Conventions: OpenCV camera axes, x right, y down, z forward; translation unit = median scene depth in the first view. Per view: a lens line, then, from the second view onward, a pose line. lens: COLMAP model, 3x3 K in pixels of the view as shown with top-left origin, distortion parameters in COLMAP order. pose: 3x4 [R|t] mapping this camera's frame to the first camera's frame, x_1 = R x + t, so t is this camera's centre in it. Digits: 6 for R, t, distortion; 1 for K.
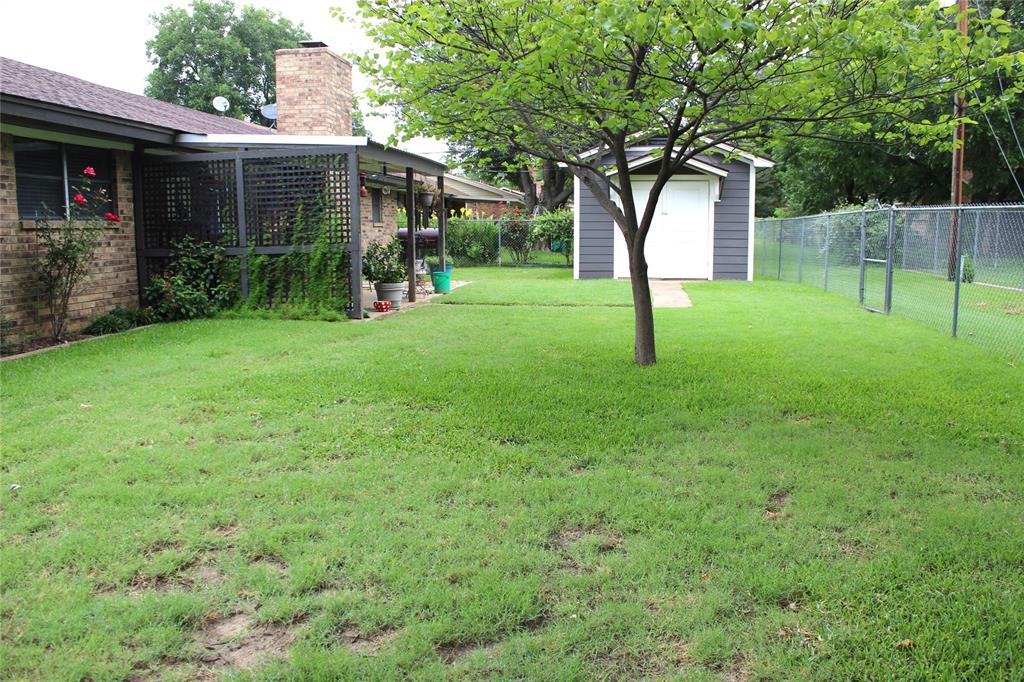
lens RADIAL K [[930.9, 0, 512.0], [0, 930.9, 341.0], [0, 0, 1]] dist [-0.180470, 0.184312]
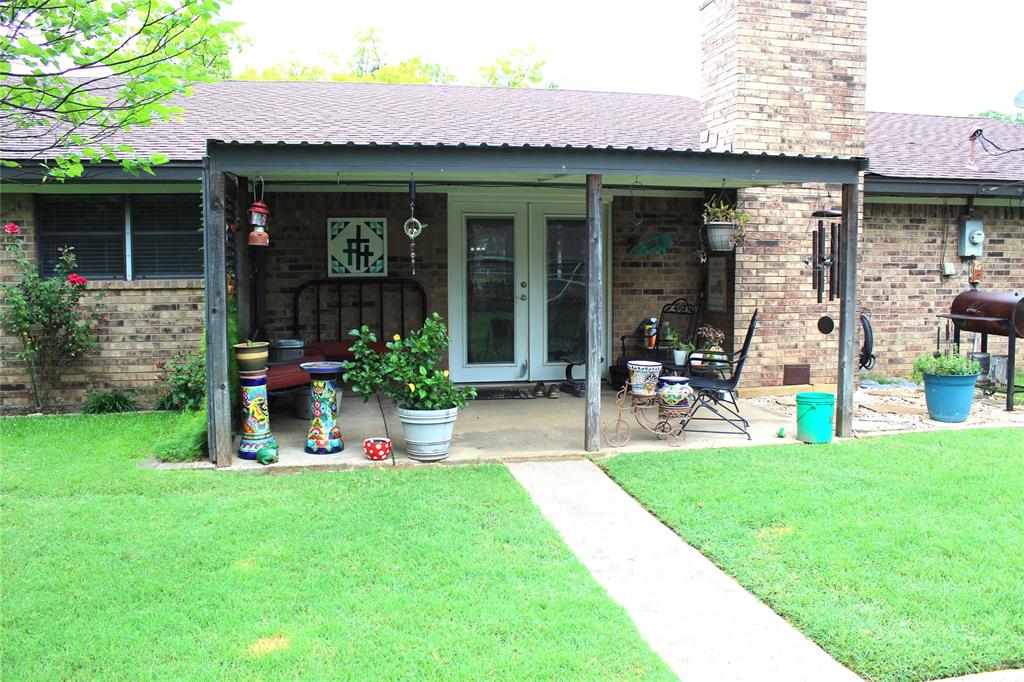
lens RADIAL K [[848.1, 0, 512.0], [0, 848.1, 341.0], [0, 0, 1]] dist [-0.158199, 0.127038]
pose [[0.299211, 0.084324, -0.950454, 0.226708], [-0.112249, 0.992282, 0.052698, -0.089392], [0.947562, 0.090920, 0.306367, 0.623893]]
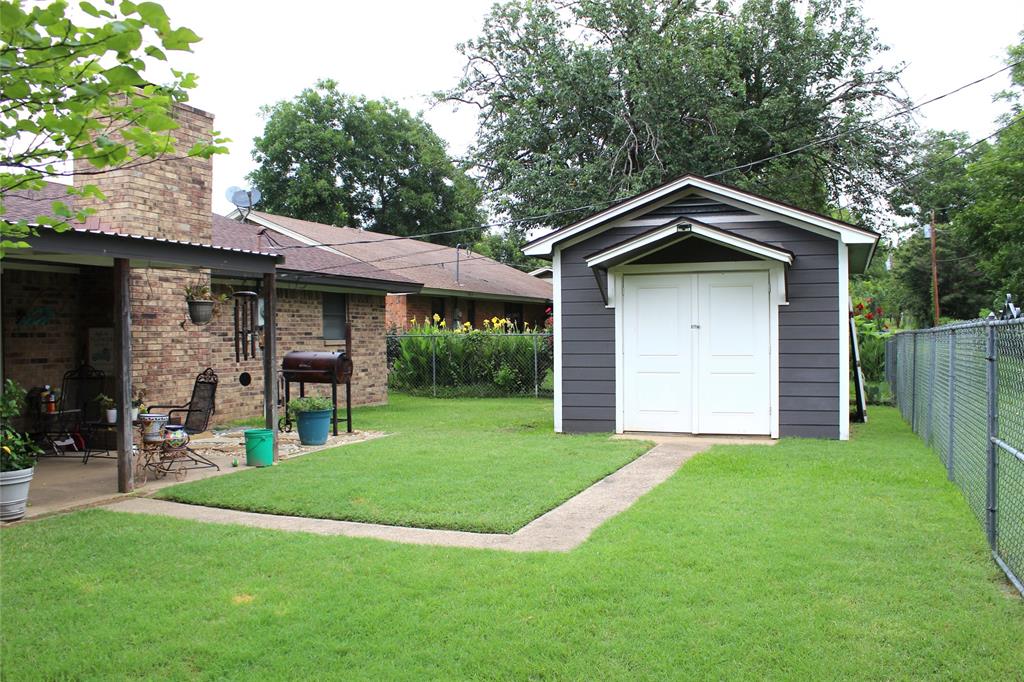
lens RADIAL K [[930.9, 0, 512.0], [0, 930.9, 341.0], [0, 0, 1]] dist [-0.180470, 0.184312]
pose [[0.969990, -0.004814, -0.243099, 0.195639], [-0.022318, 0.993821, -0.108732, -0.059638], [0.242120, 0.110894, 0.963888, 0.386080]]
